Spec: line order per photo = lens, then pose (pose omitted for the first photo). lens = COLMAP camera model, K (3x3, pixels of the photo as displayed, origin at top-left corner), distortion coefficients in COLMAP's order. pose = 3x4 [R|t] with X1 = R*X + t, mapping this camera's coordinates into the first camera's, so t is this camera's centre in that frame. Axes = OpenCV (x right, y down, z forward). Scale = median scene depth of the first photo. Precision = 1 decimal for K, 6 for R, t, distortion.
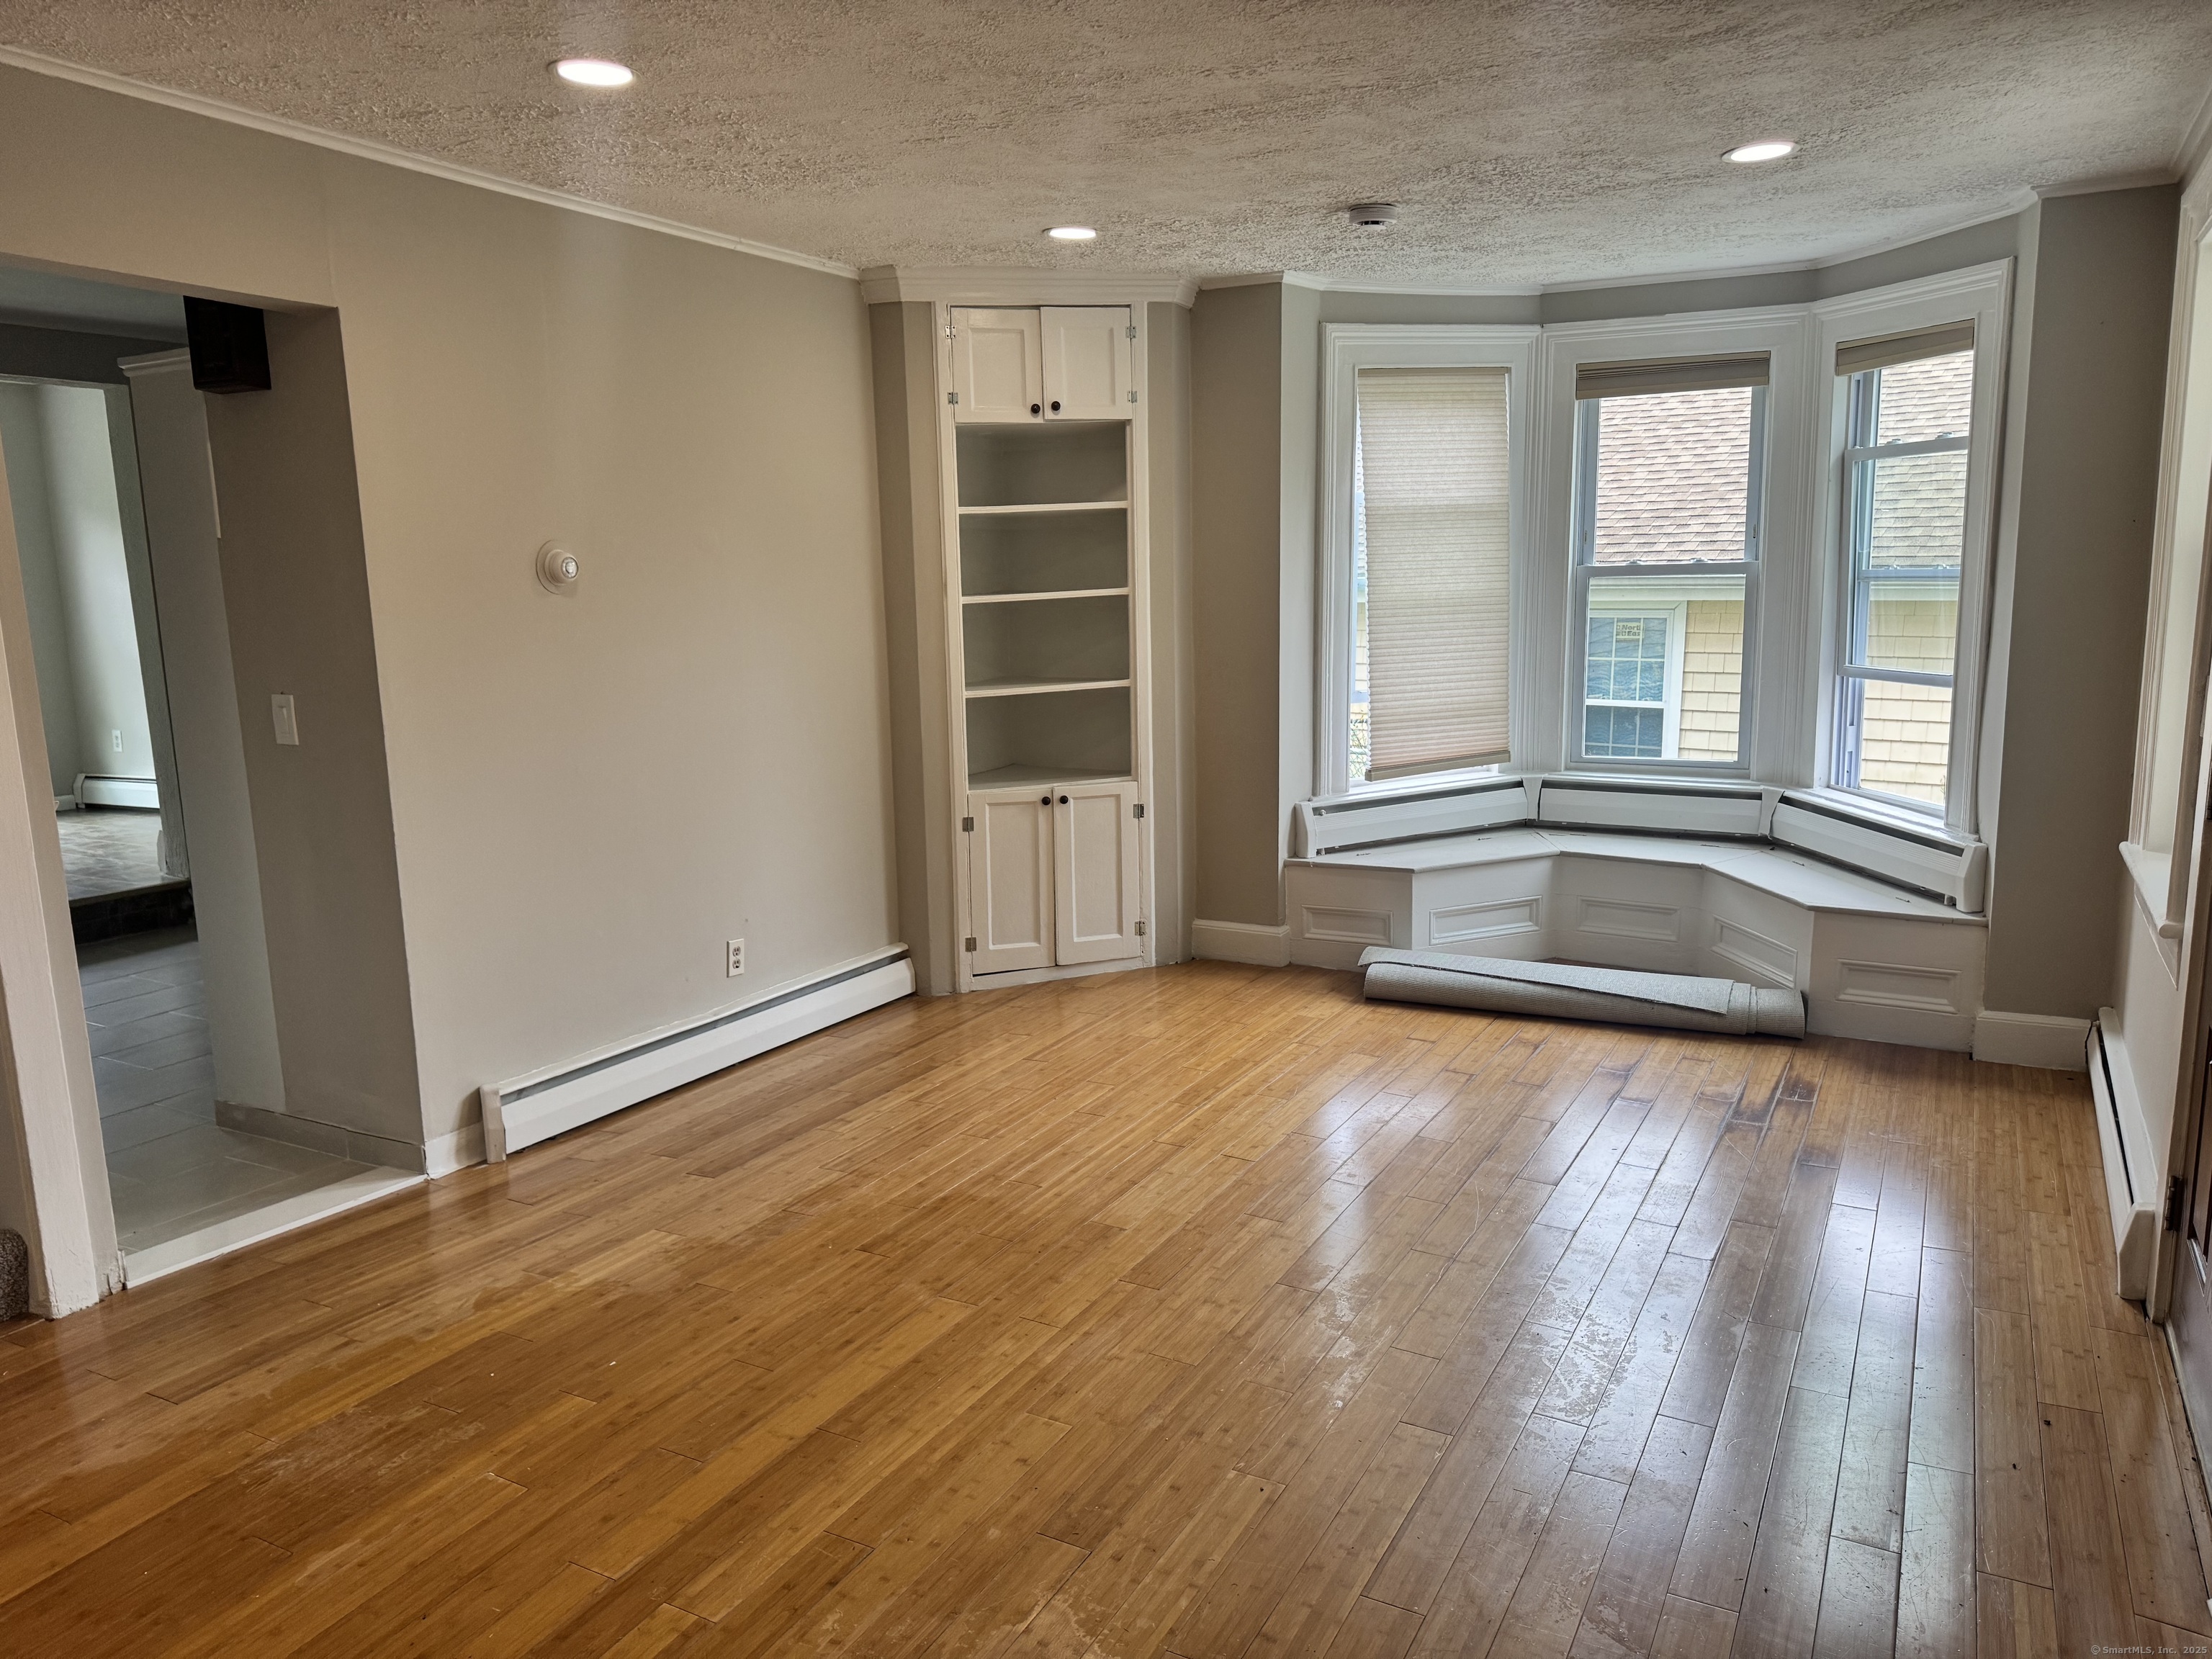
lens RADIAL K [[1558.3, 0, 1106.0], [0, 1558.3, 829.5], [0, 0, 1]] dist [-0.004098, -0.004540]
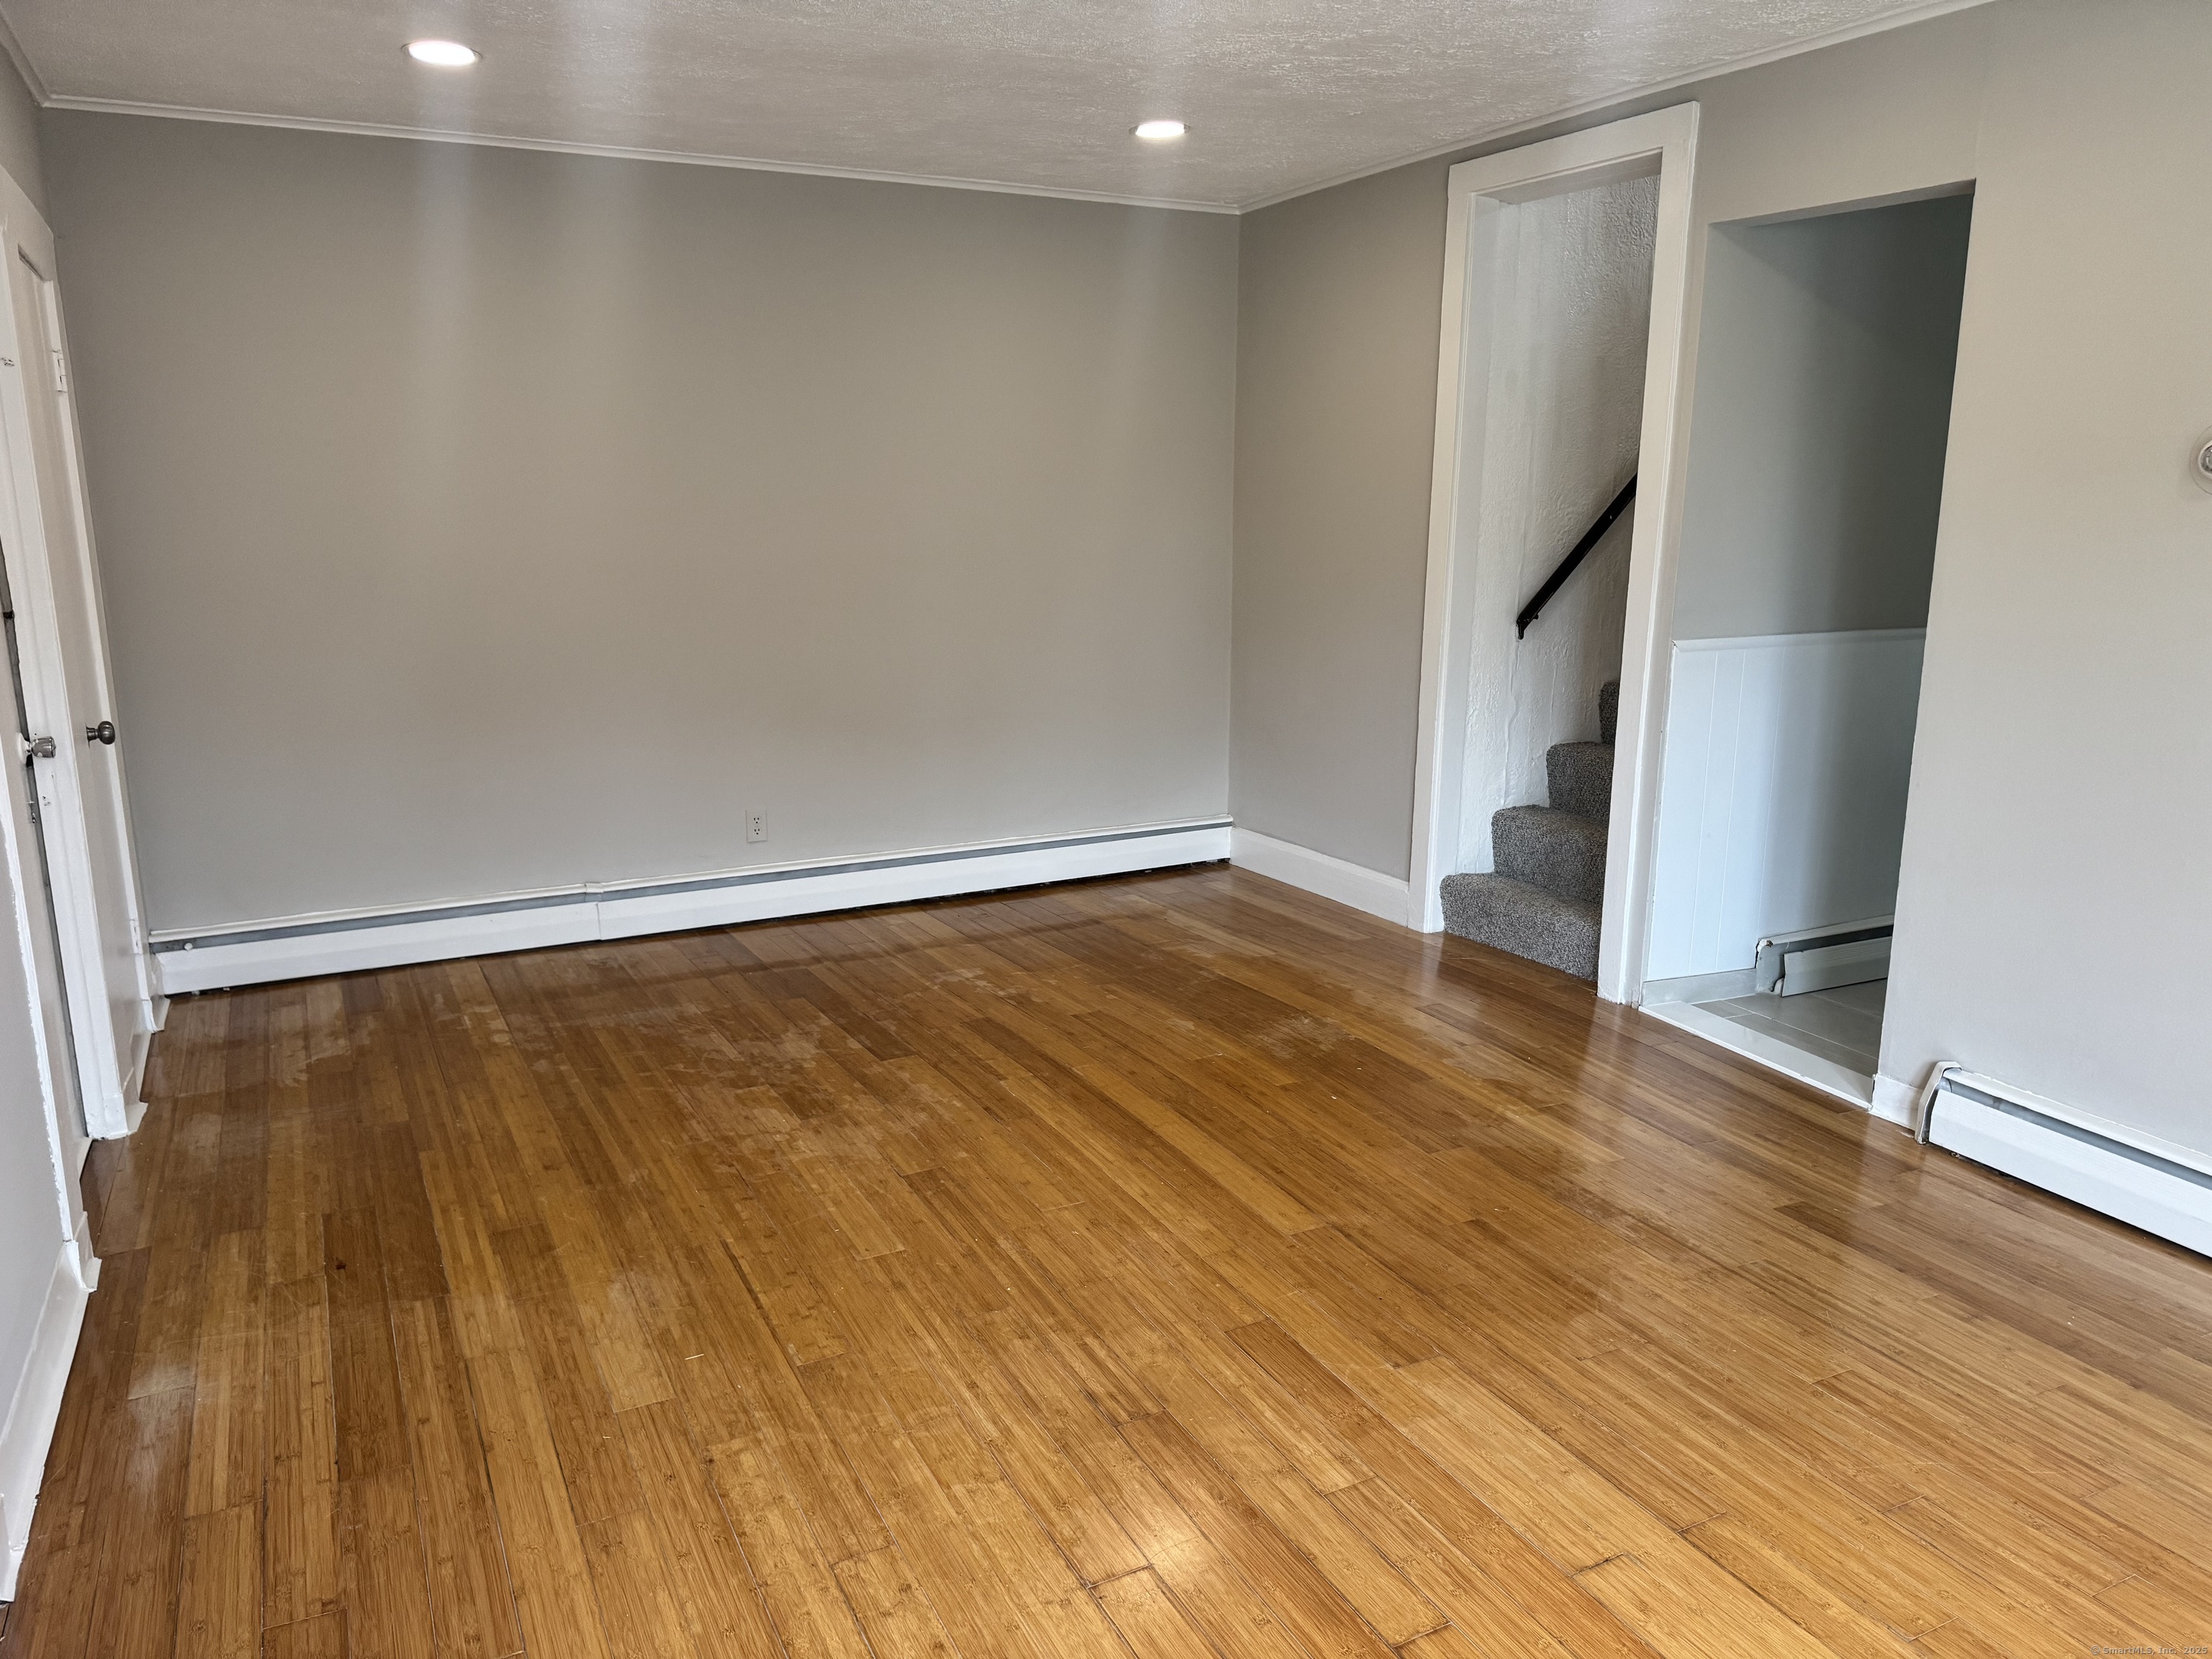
lens RADIAL K [[1558.3, 0, 1106.0], [0, 1558.3, 829.5], [0, 0, 1]] dist [-0.004098, -0.004540]
pose [[-0.583493, 0.178432, -0.792274, 0.691408], [-0.127035, 0.943502, 0.306050, -0.209499], [0.802121, 0.279224, -0.527860, 1.320836]]
